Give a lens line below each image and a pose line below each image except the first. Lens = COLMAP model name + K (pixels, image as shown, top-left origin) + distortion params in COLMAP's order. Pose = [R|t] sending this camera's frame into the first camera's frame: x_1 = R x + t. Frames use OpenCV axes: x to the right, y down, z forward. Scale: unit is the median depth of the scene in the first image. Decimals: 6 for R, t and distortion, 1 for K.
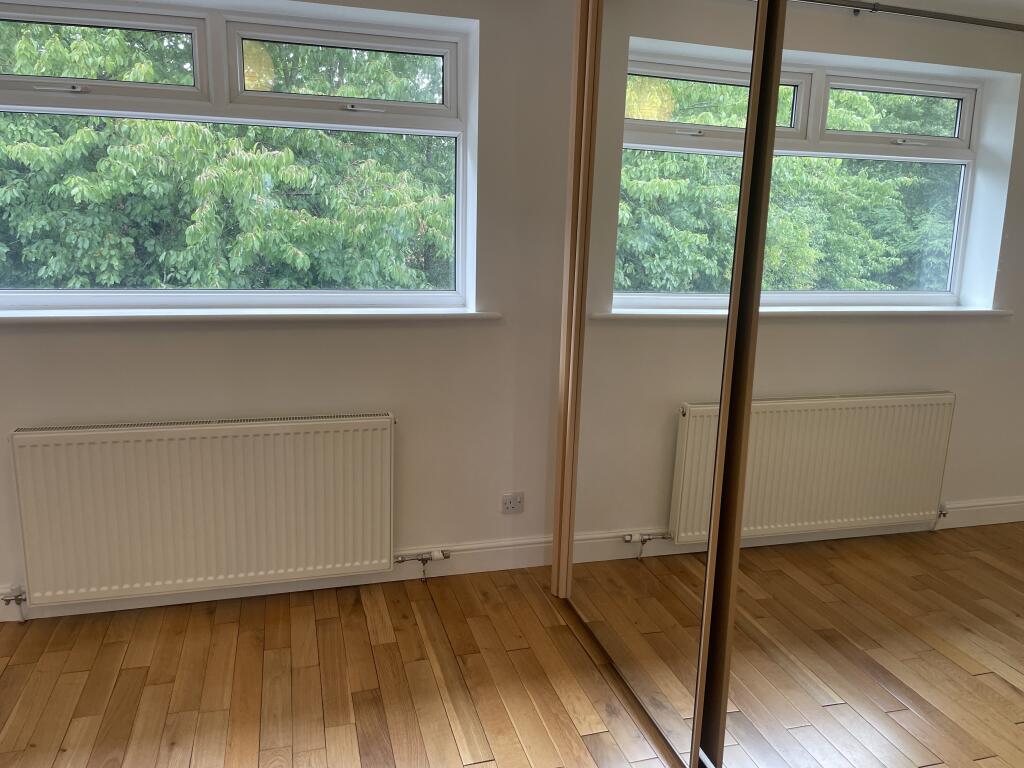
lens RADIAL K [[773.5, 0, 520.0], [0, 773.5, 380.5], [0, 0, 1]] dist [0.066475, -0.076045]
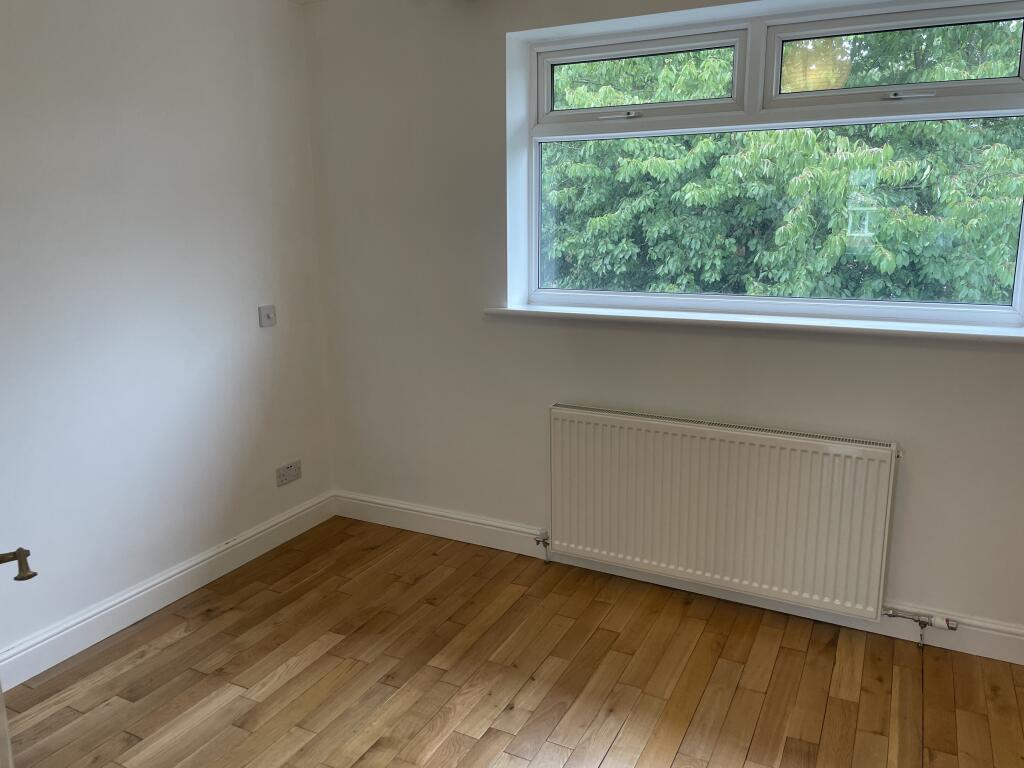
lens RADIAL K [[773.5, 0, 513.4], [0, 773.5, 379.6], [0, 0, 1]] dist [0.066475, -0.076045]
pose [[0.730637, 0.114935, -0.673023, 0.094870], [-0.113681, 0.992448, 0.046073, -0.019960], [0.673236, 0.042848, 0.738185, 0.058834]]
